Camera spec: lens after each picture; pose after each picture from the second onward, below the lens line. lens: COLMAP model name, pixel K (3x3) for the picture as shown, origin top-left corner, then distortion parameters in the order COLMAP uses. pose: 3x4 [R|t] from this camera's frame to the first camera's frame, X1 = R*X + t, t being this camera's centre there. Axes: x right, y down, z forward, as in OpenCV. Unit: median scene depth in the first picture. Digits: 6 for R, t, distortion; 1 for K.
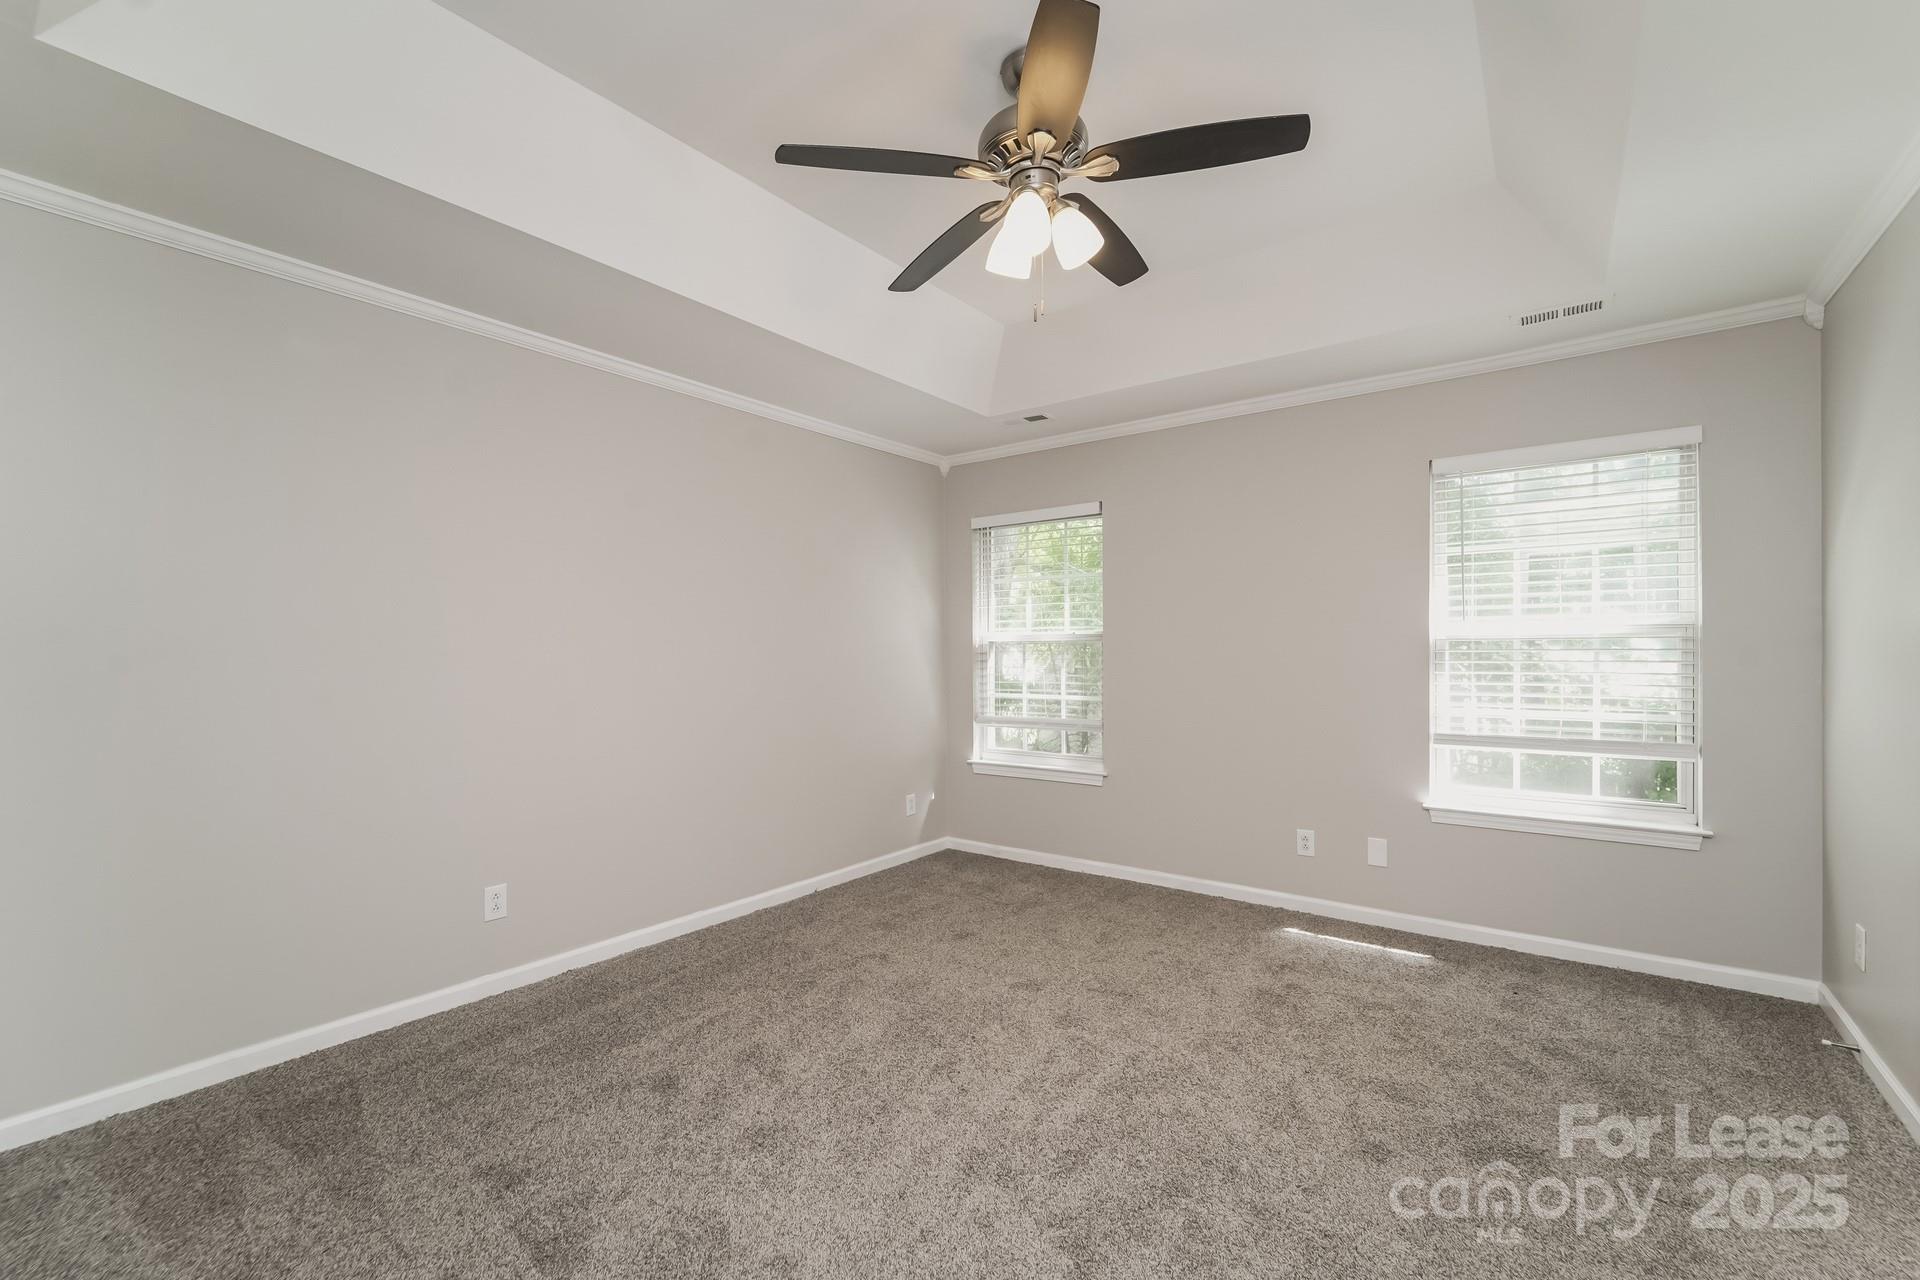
lens RADIAL K [[798.2, 0, 954.6], [0, 798.2, 652.3], [0, 0, 1]] dist [-0.011055, -0.000419]
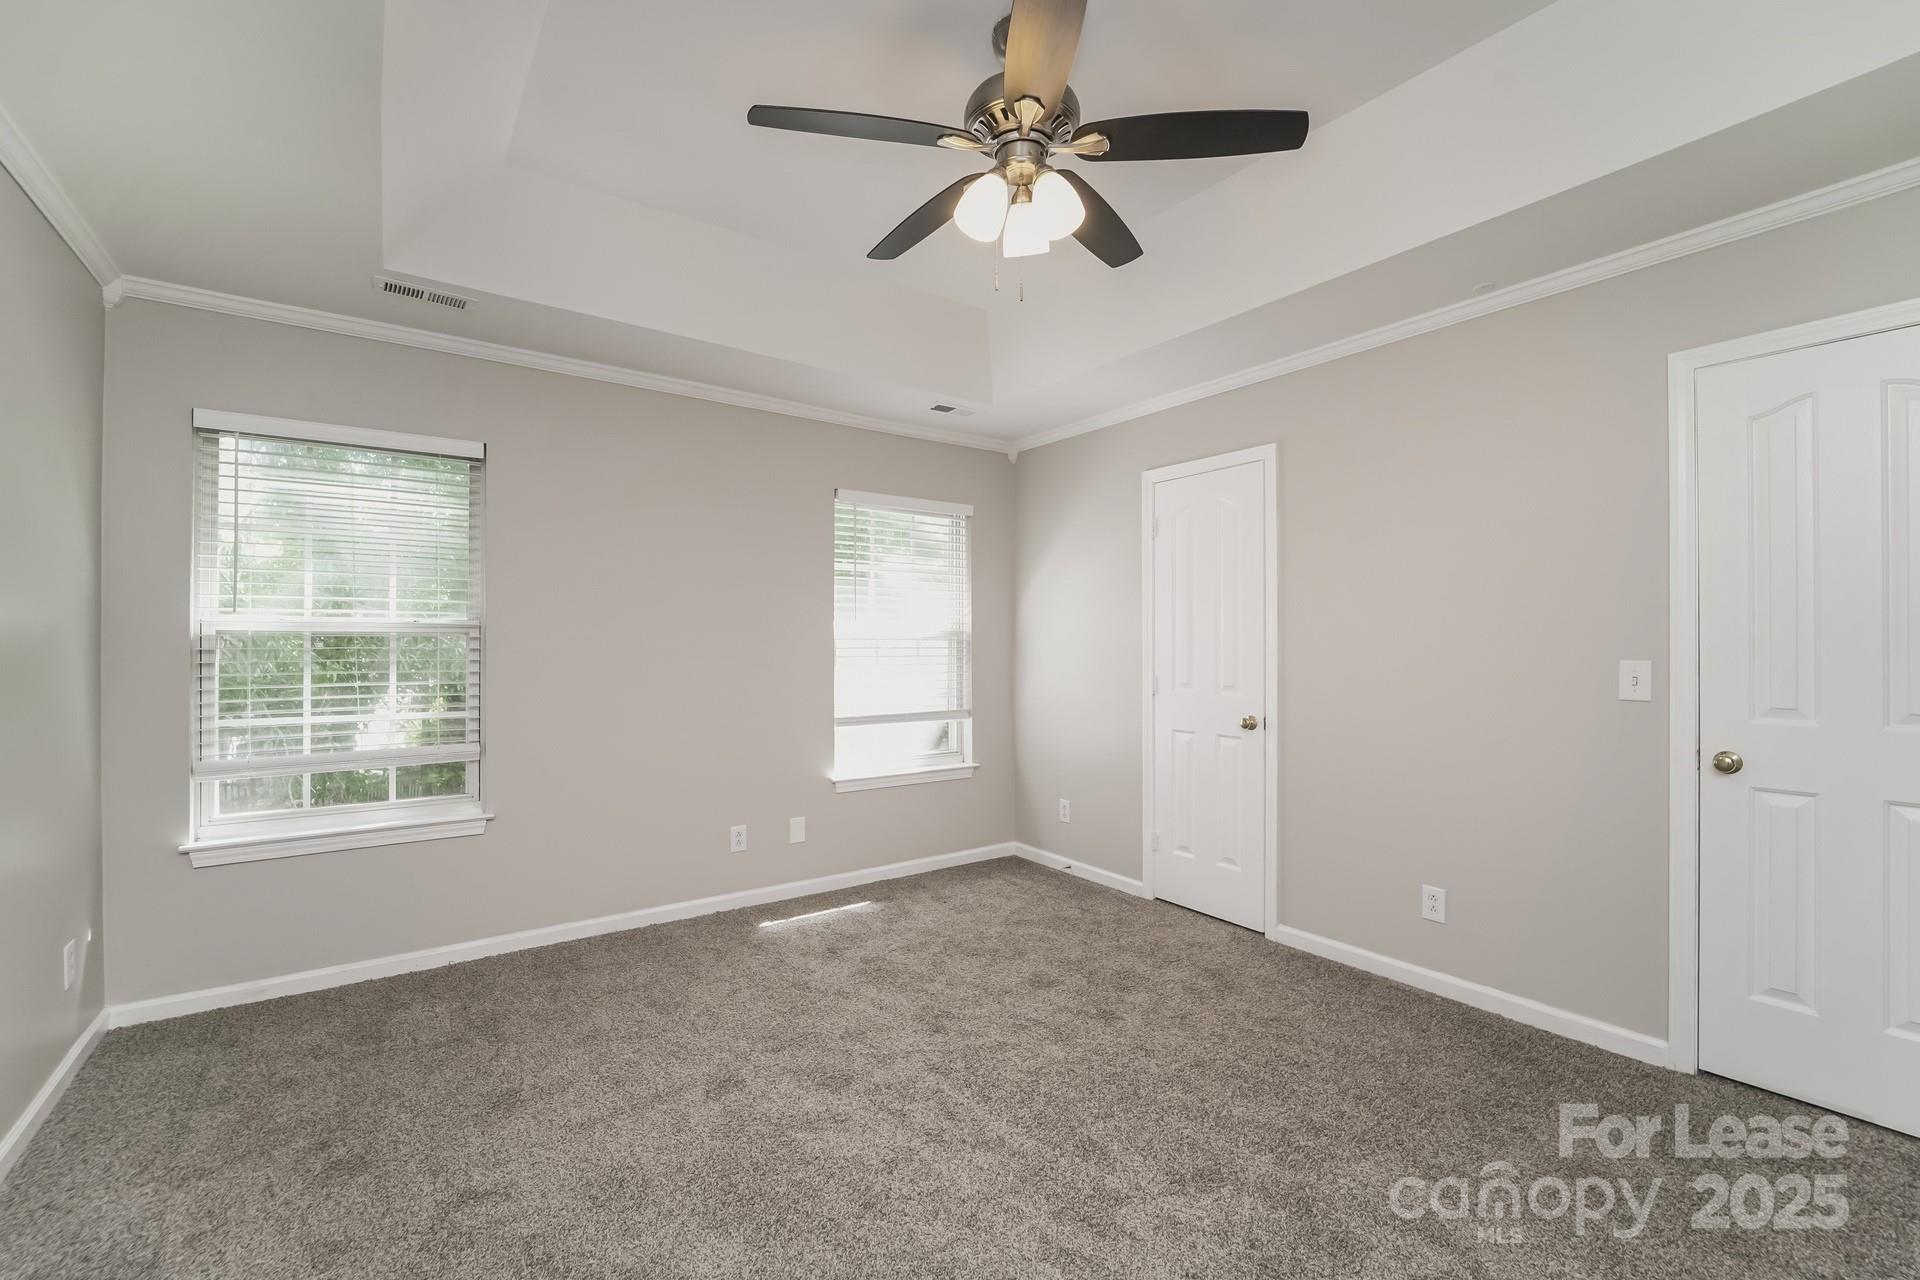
lens RADIAL K [[798.2, 0, 955.2], [0, 798.2, 638.4], [0, 0, 1]] dist [-0.011055, -0.000419]
pose [[0.292883, 0.016640, 0.956003, -0.497960], [0.000724, 0.999844, -0.017625, 0.003943], [-0.956148, 0.005854, 0.292826, 0.488924]]
